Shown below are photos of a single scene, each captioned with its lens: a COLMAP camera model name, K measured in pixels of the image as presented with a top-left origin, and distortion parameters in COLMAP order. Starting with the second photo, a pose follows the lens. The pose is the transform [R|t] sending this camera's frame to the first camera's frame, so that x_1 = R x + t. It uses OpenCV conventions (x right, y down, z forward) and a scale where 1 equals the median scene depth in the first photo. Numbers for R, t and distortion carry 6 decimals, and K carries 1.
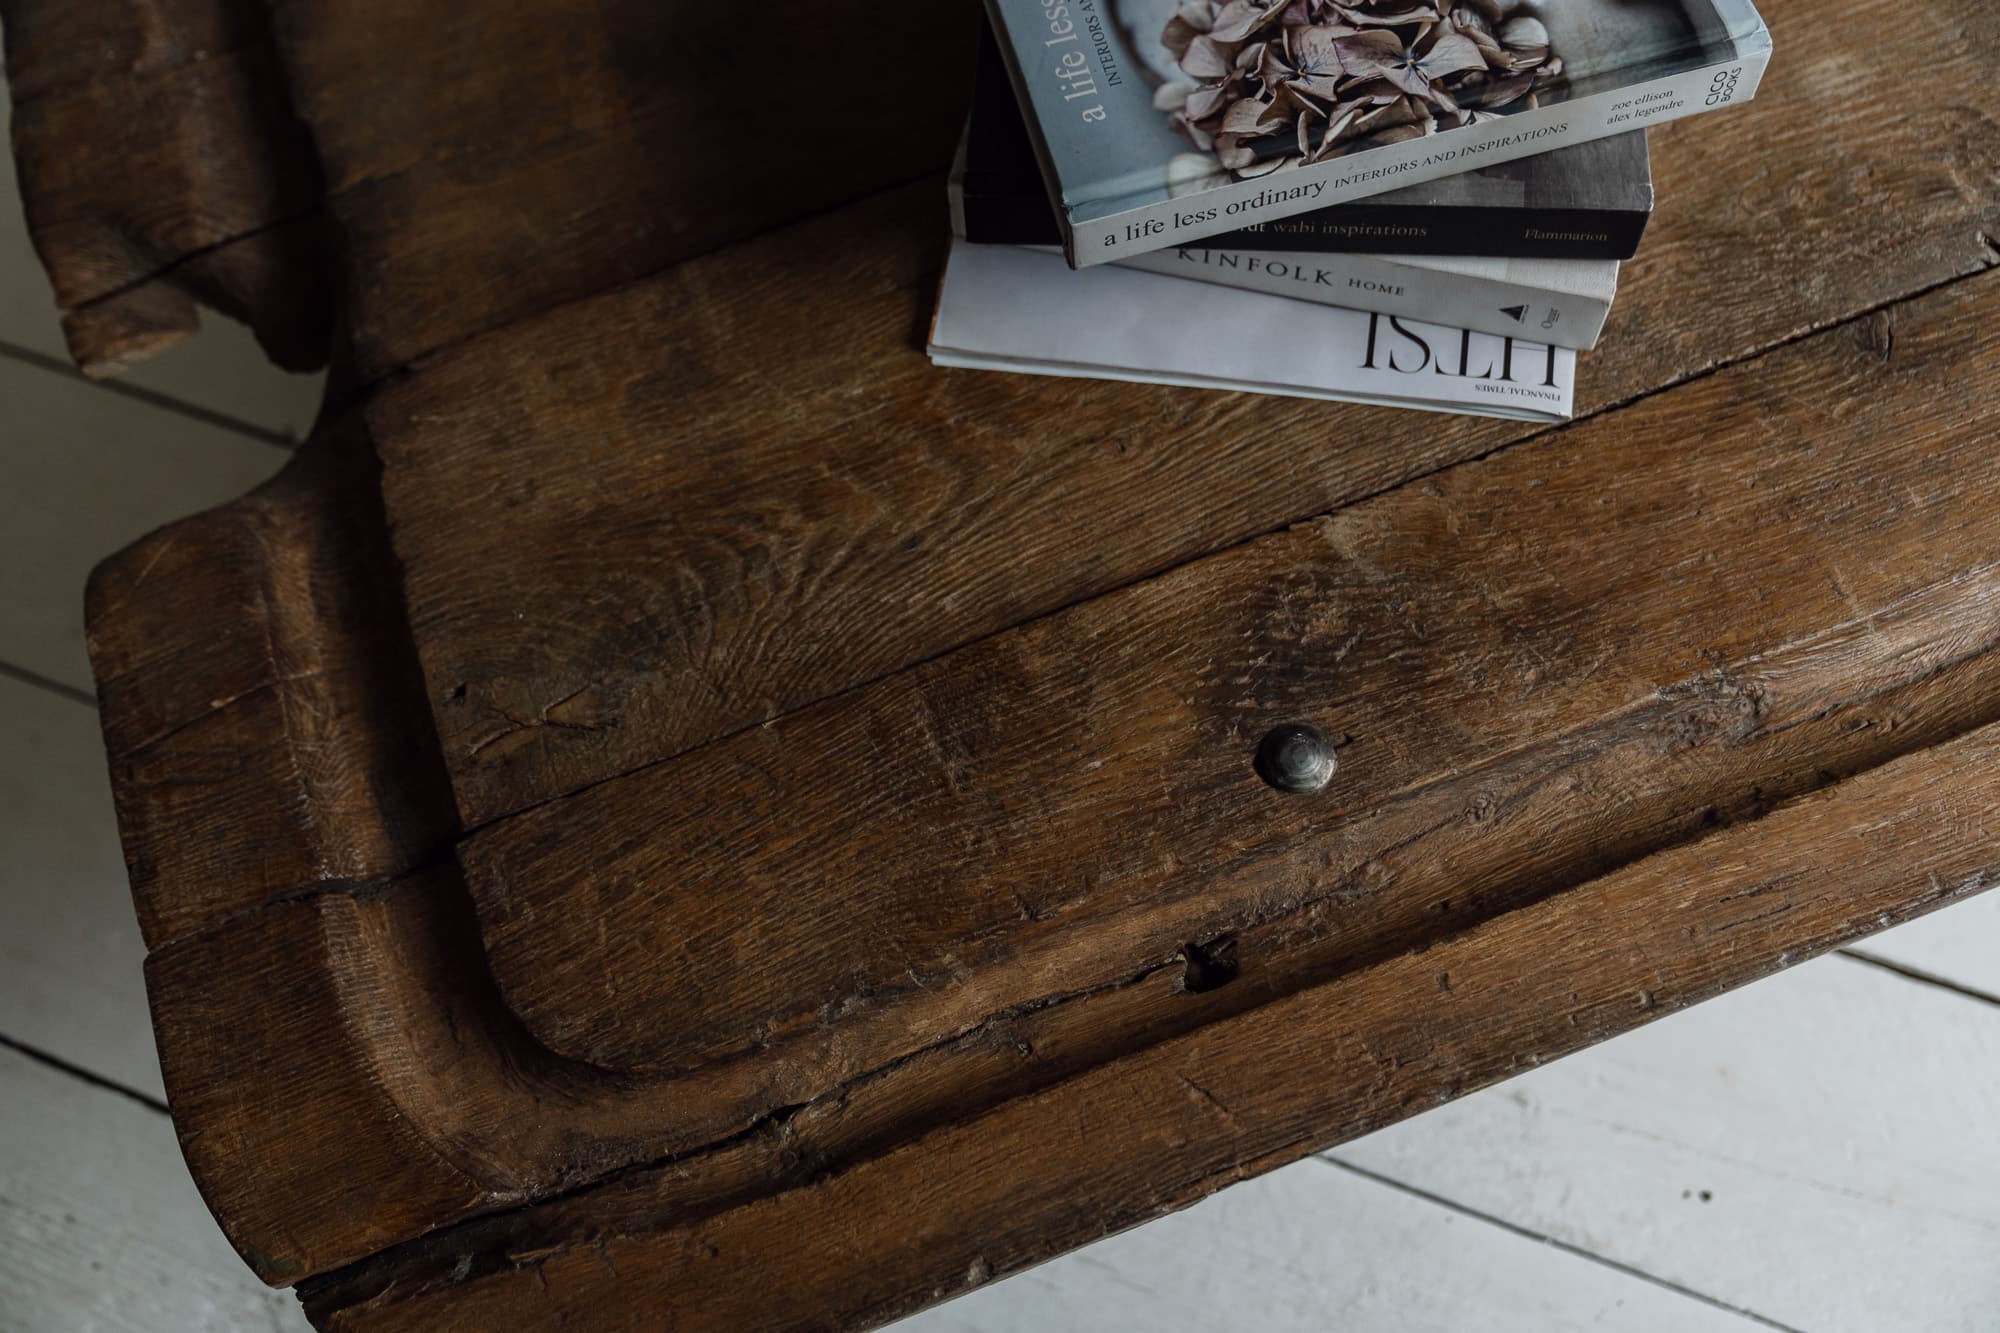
lens RADIAL K [[1801.4, 0, 999.9], [0, 1801.4, 658.5], [0, 0, 1]] dist [-0.008935, 0.002718]
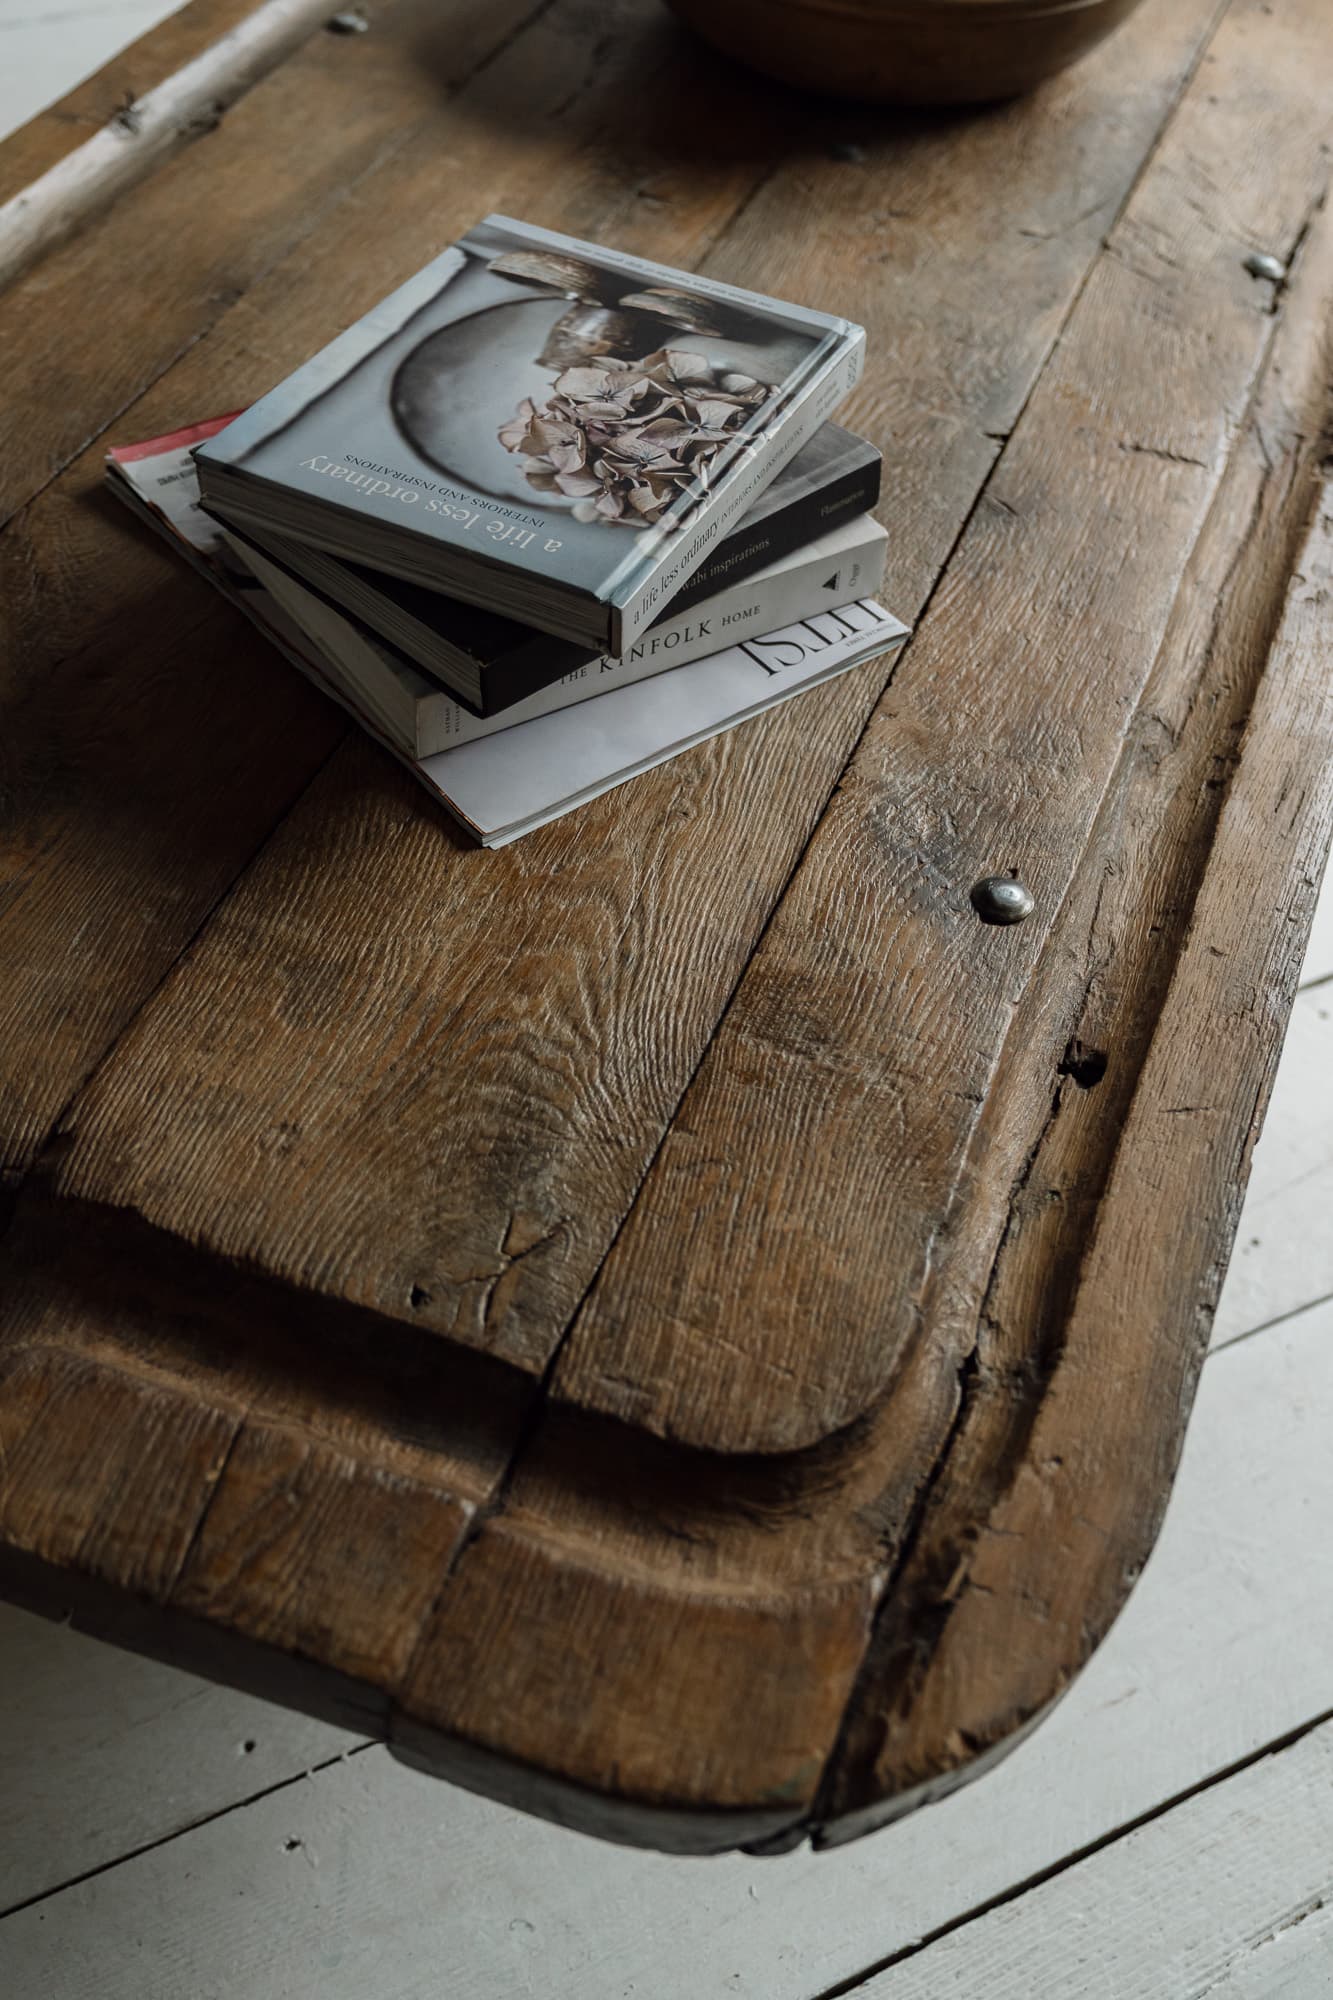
lens RADIAL K [[2106.3, 0, 668.1], [0, 2106.3, 1009.8], [0, 0, 1]] dist [0.000146, 0.010839]
pose [[0.646332, -0.480571, 0.592711, -0.817098], [0.645314, 0.758777, -0.088477, 0.089470], [-0.407216, 0.439670, 0.800541, 0.013717]]
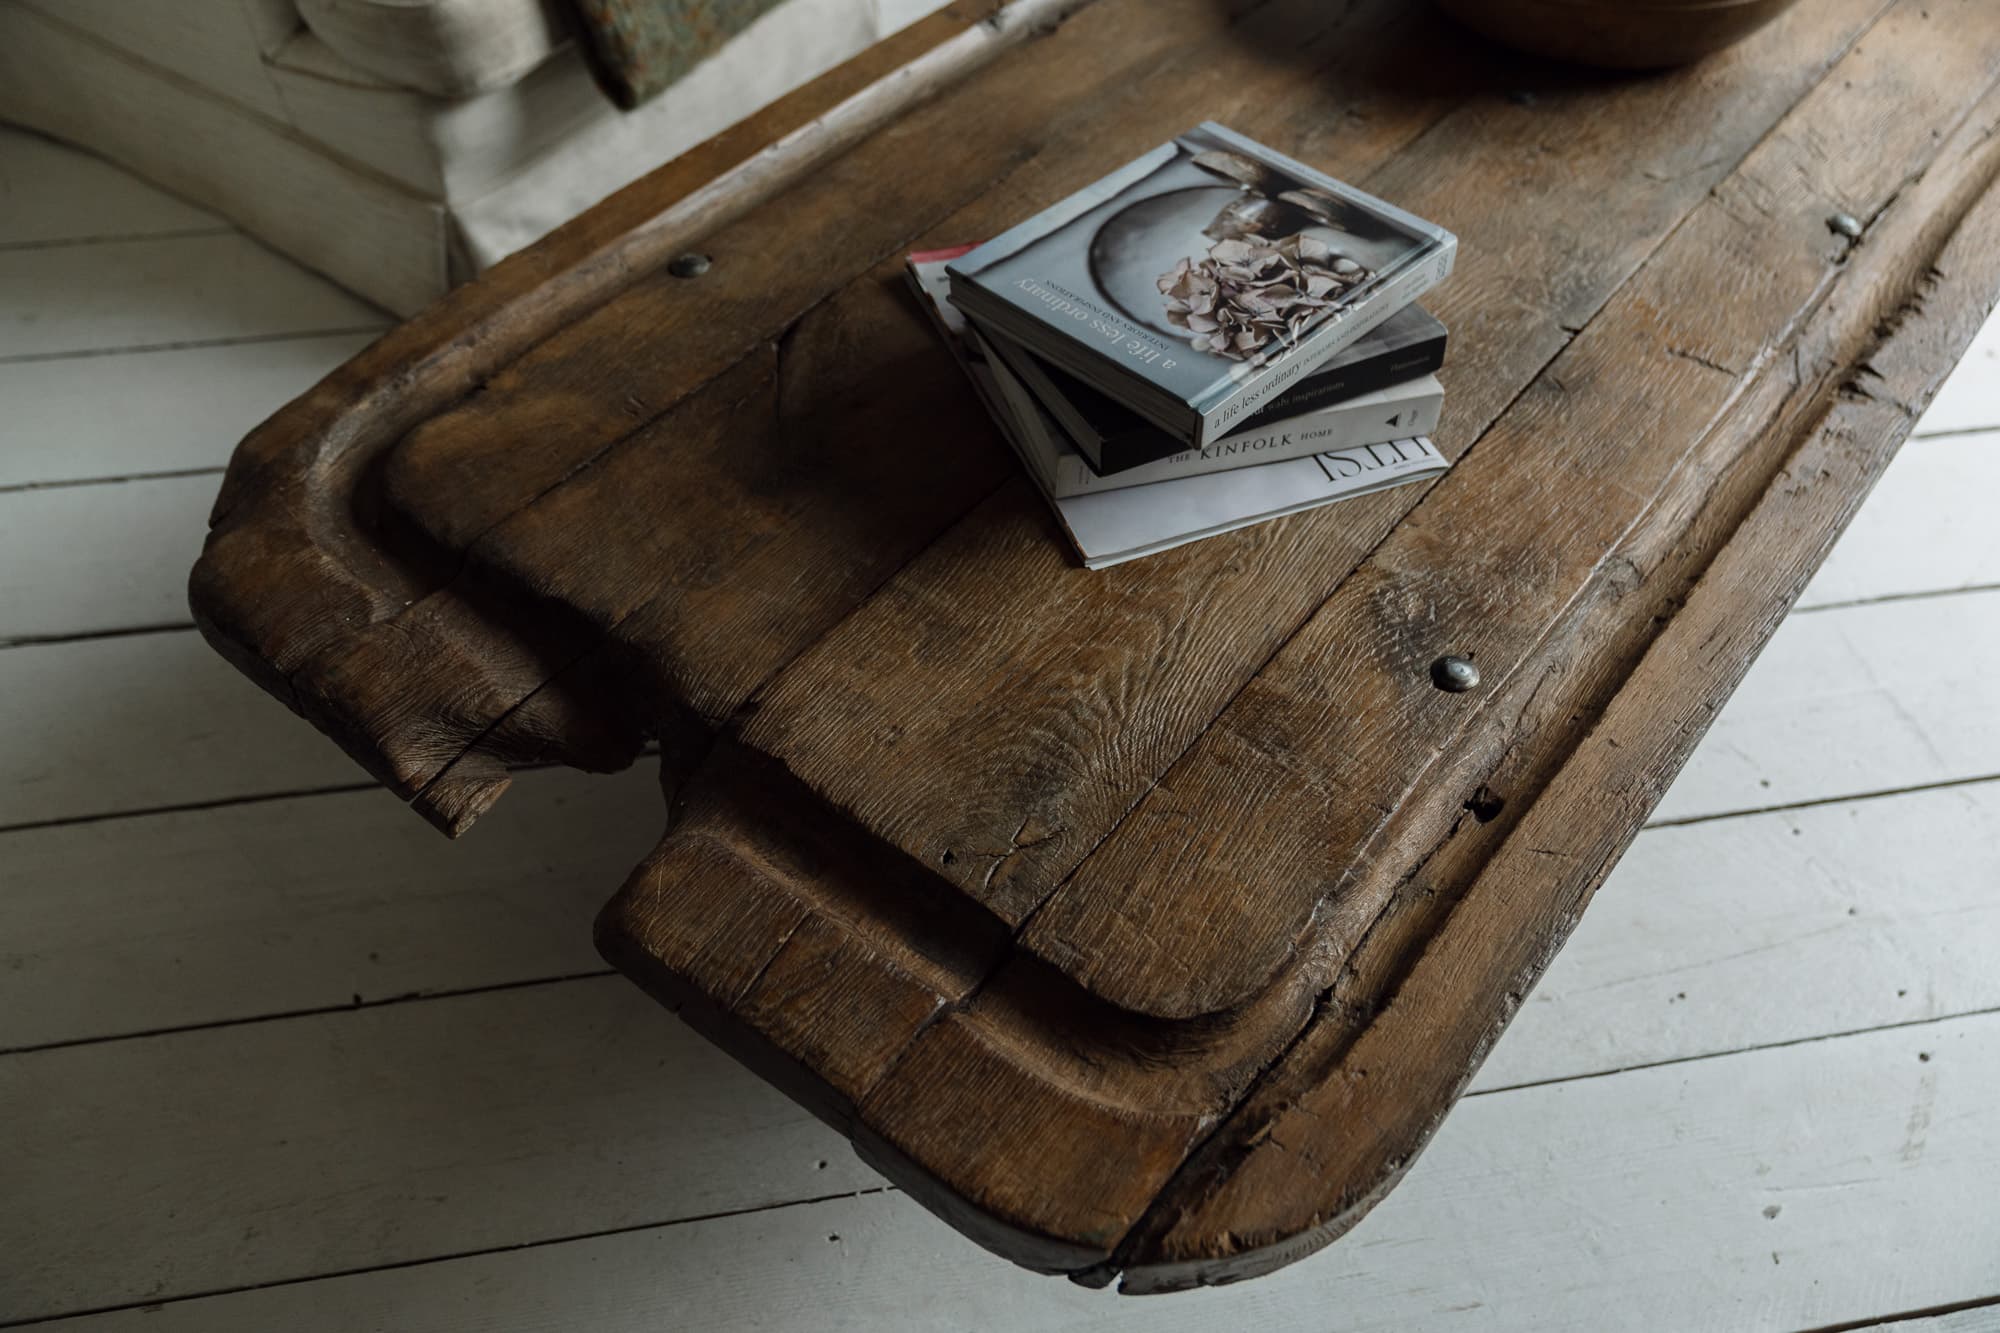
lens RADIAL K [[1730.2, 0, 993.1], [0, 1730.2, 669.6], [0, 0, 1]] dist [-0.004450, 0.020484]
pose [[0.848821, -0.320719, 0.420289, -0.798986], [0.446323, 0.860818, -0.244516, 0.238214], [-0.283371, 0.395135, 0.873824, -0.205586]]
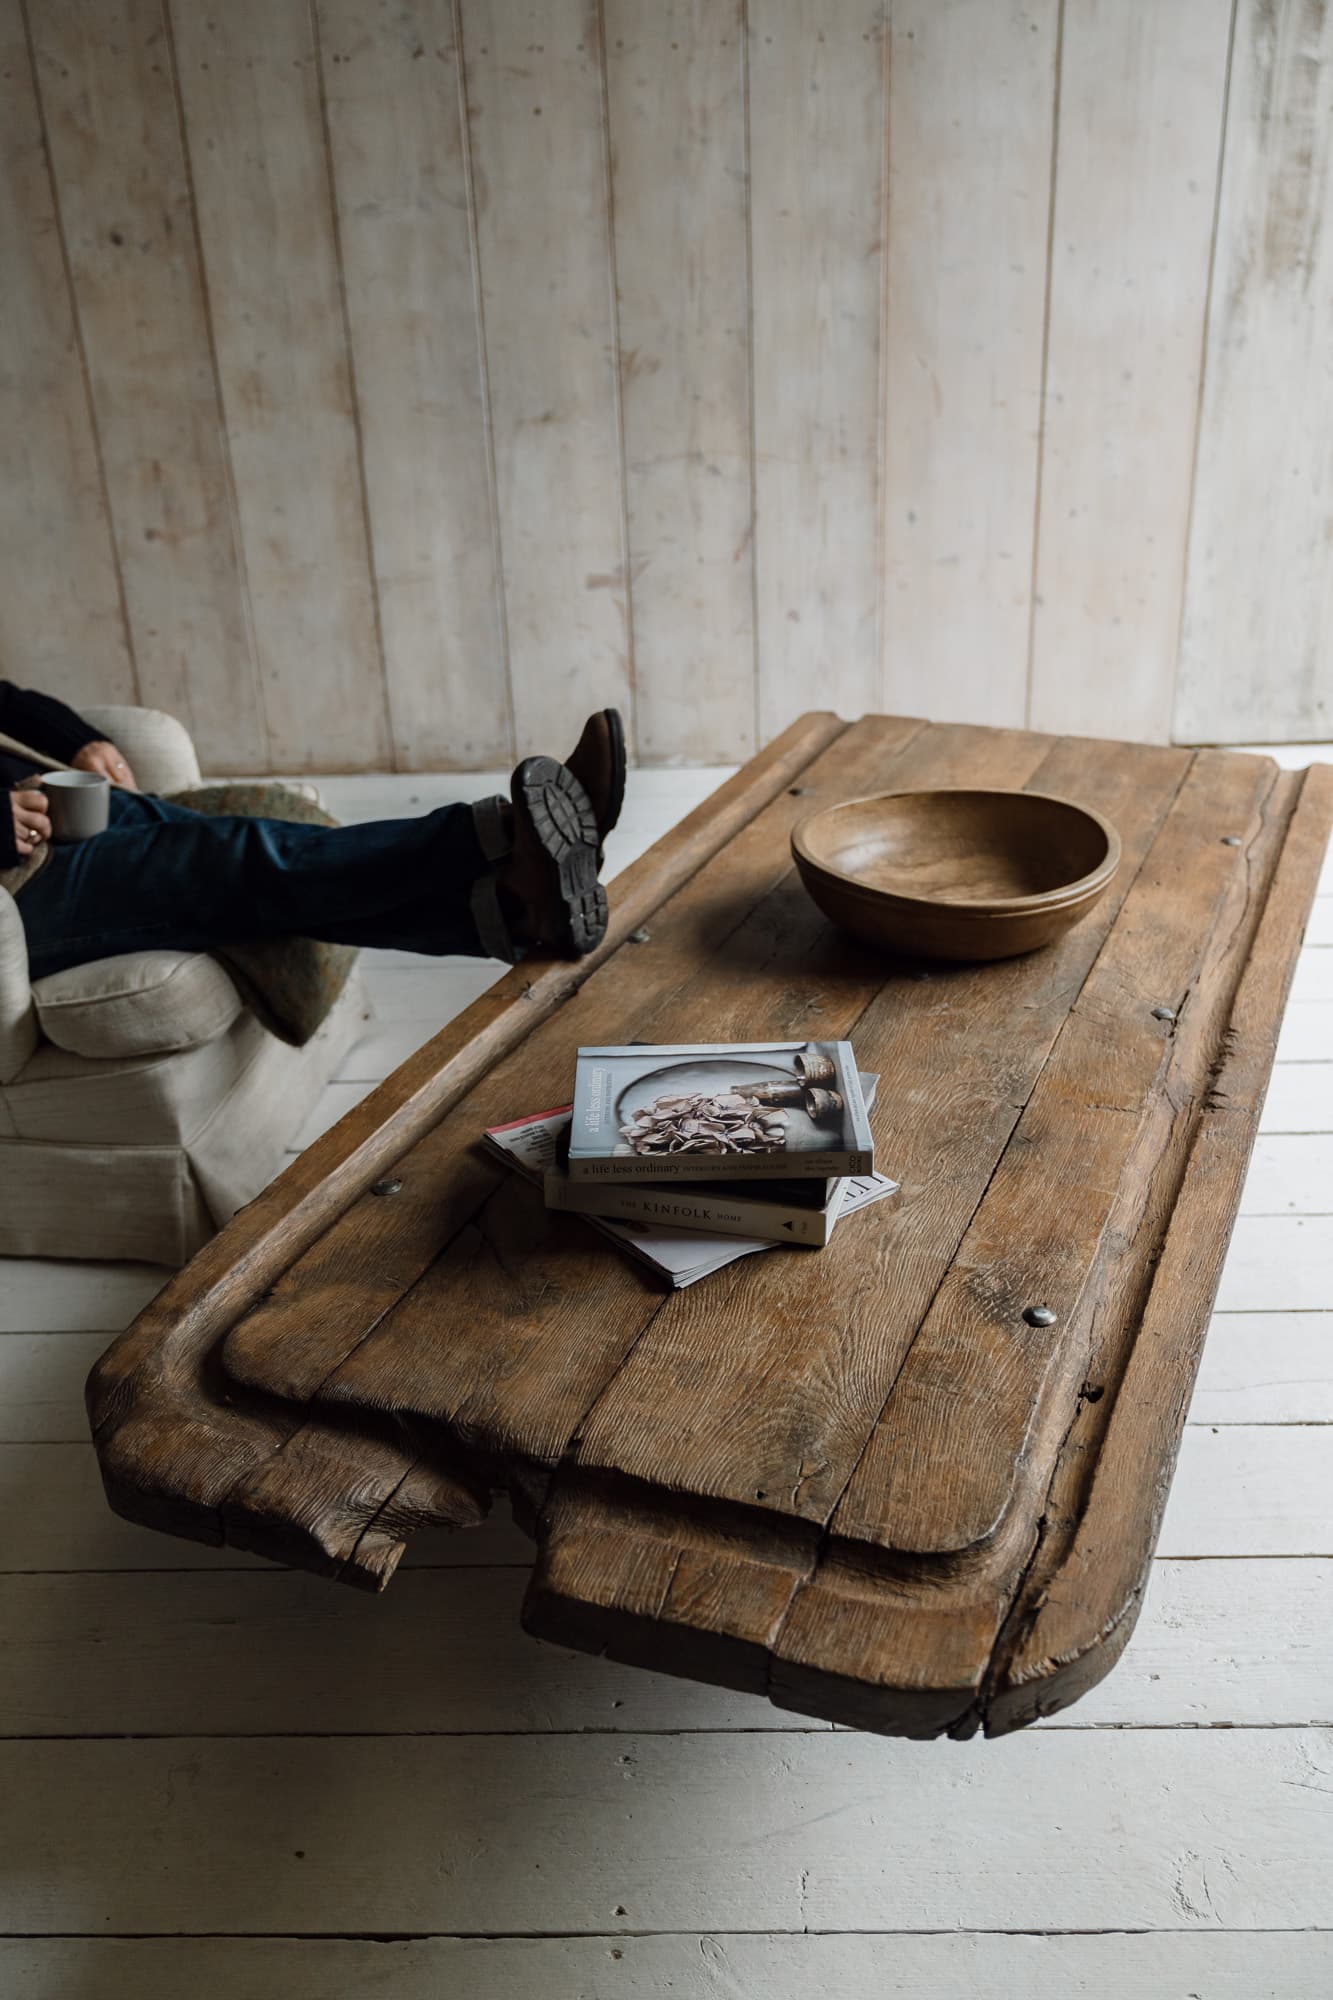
lens RADIAL K [[1849.4, 0, 657.1], [0, 1849.4, 1010.5], [0, 0, 1]] dist [-0.006442, 0.009828]
pose [[0.677414, -0.273820, 0.682739, -1.607718], [0.672288, 0.607163, -0.423535, 0.473177], [-0.298561, 0.745906, 0.595387, -0.512586]]
